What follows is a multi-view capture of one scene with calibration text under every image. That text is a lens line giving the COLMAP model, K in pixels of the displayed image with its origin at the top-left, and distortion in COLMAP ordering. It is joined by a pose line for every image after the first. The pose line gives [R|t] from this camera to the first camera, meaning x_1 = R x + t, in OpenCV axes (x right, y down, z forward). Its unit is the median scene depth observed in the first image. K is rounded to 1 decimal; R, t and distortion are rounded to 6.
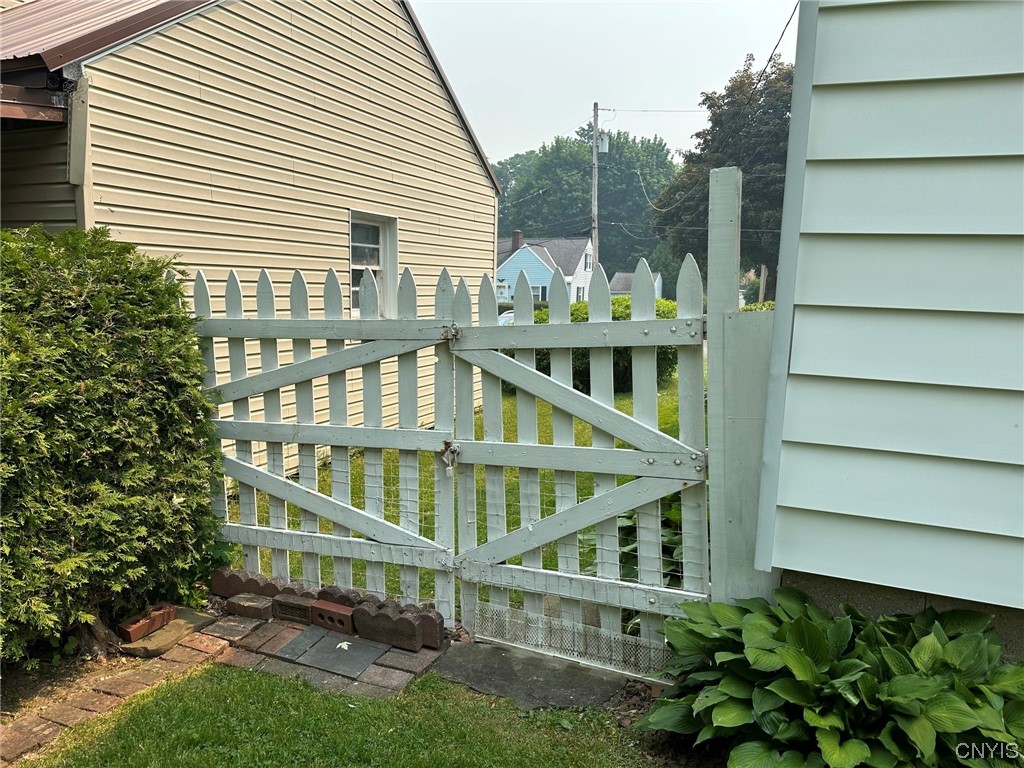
lens RADIAL K [[725.7, 0, 508.2], [0, 725.7, 388.2], [0, 0, 1]] dist [0.036045, -0.050332]
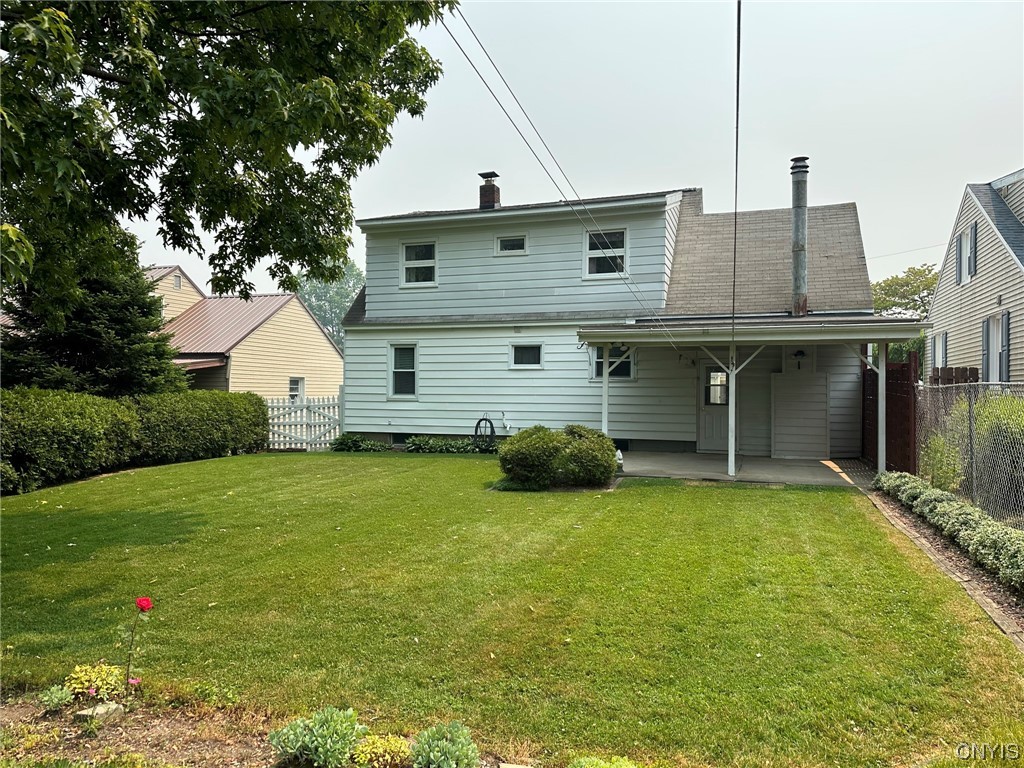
lens RADIAL K [[725.7, 0, 510.1], [0, 725.7, 384.0], [0, 0, 1]] dist [0.036045, -0.050332]
pose [[0.994656, -0.018218, 0.101623, 0.999483], [0.033783, 0.987551, -0.153626, 0.742356], [-0.097559, 0.156239, 0.982889, -5.283747]]
